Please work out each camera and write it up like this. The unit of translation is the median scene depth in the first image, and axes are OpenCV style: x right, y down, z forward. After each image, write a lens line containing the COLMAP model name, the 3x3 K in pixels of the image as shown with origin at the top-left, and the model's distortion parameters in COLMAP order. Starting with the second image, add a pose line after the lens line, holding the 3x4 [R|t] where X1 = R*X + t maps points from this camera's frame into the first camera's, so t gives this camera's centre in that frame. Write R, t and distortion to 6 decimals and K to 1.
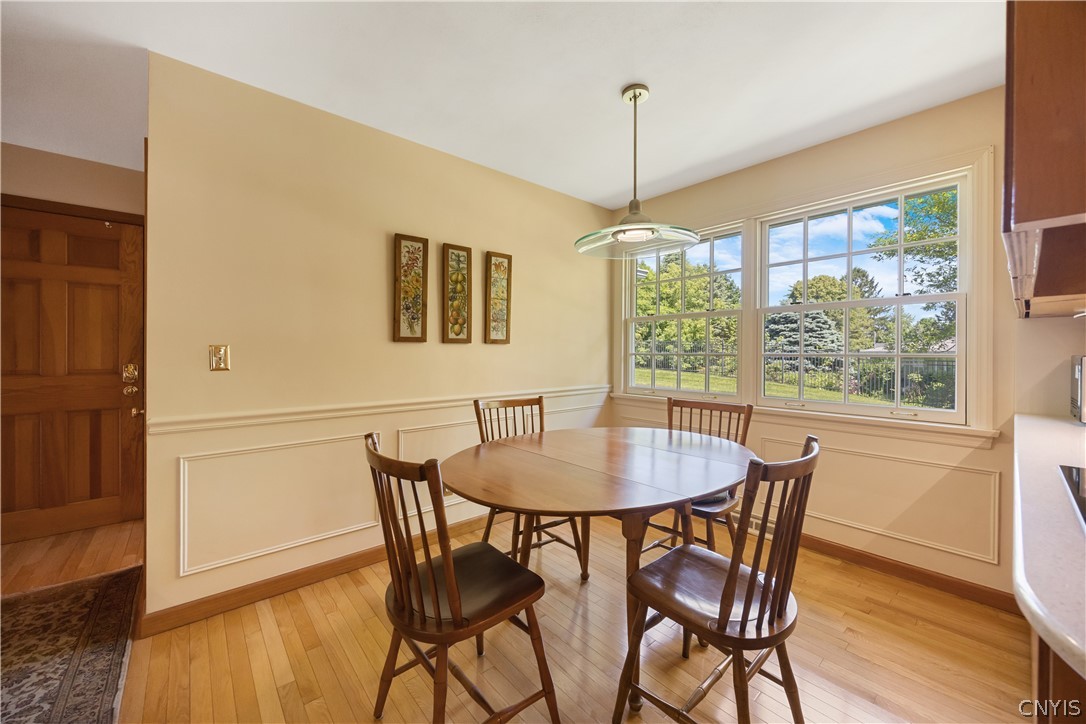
lens RADIAL K [[412.3, 0, 558.4], [0, 412.3, 359.6], [0, 0, 1]] dist [-0.008112, 0.001374]
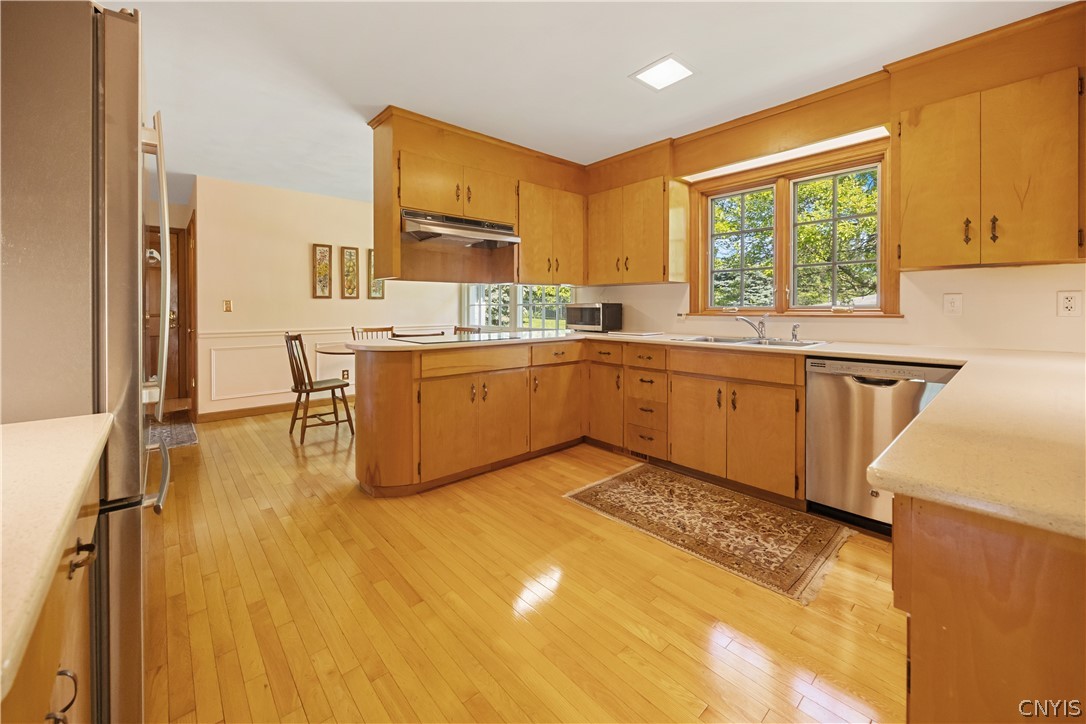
lens RADIAL K [[412.3, 0, 551.4], [0, 412.3, 320.5], [0, 0, 1]] dist [-0.008112, 0.001374]
pose [[0.999618, -0.003043, 0.027468, 0.576744], [0.002629, 0.999882, 0.015119, 0.029973], [-0.027511, -0.015041, 0.999508, -0.843311]]
